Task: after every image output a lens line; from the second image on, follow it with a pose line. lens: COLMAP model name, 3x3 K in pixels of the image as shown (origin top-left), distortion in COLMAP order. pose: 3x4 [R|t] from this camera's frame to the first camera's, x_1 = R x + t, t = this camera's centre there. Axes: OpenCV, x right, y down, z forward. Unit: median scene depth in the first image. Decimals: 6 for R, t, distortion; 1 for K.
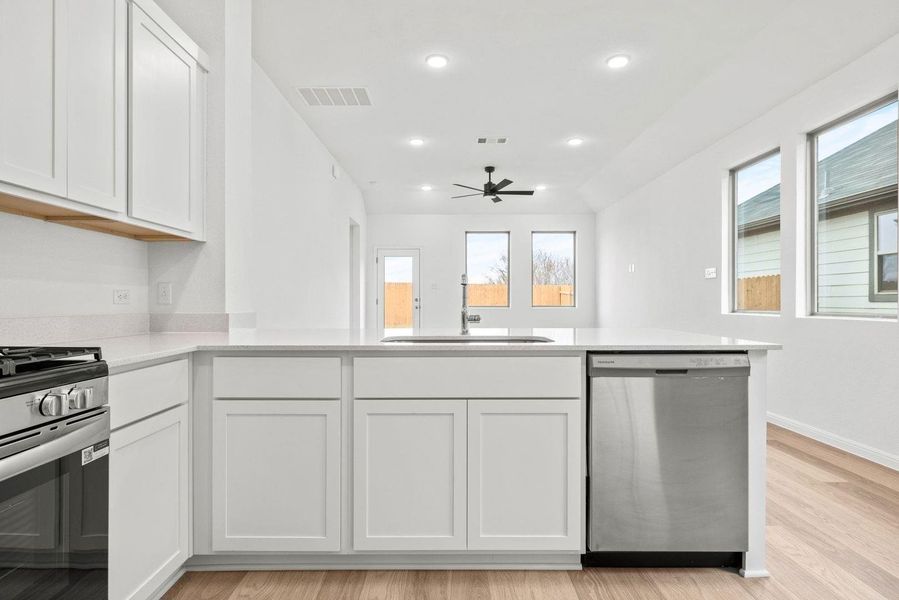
lens RADIAL K [[482.2, 0, 449.7], [0, 482.2, 302.3], [0, 0, 1]] dist [-0.002516, 0.000306]
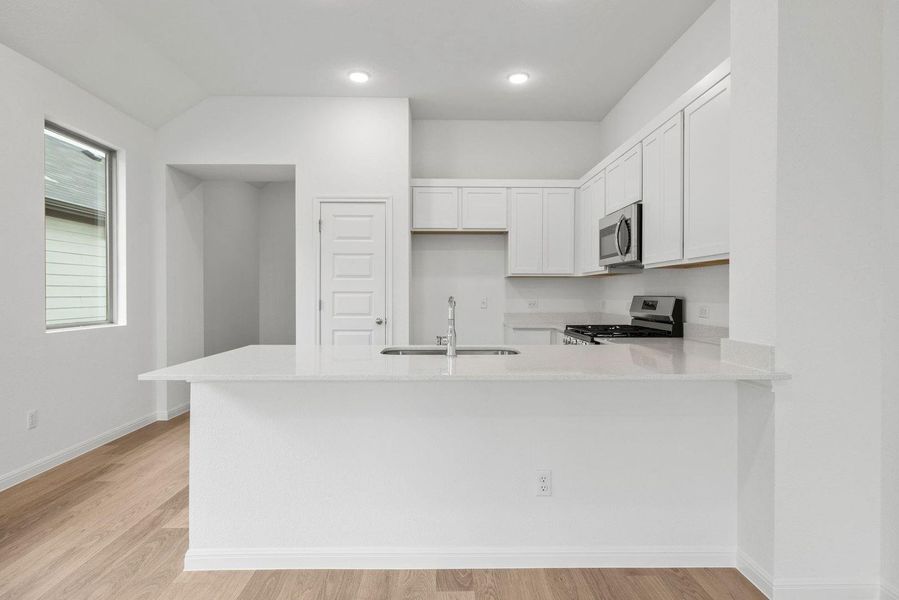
lens RADIAL K [[503.3, 0, 449.5], [0, 503.3, 300.0], [0, 0, 1]] dist [-0.000193, -0.000401]
pose [[-0.999819, 0.000033, -0.019001, 0.033299], [-0.000243, 0.999894, 0.014535, -0.040252], [0.019000, 0.014537, -0.999714, 1.272500]]
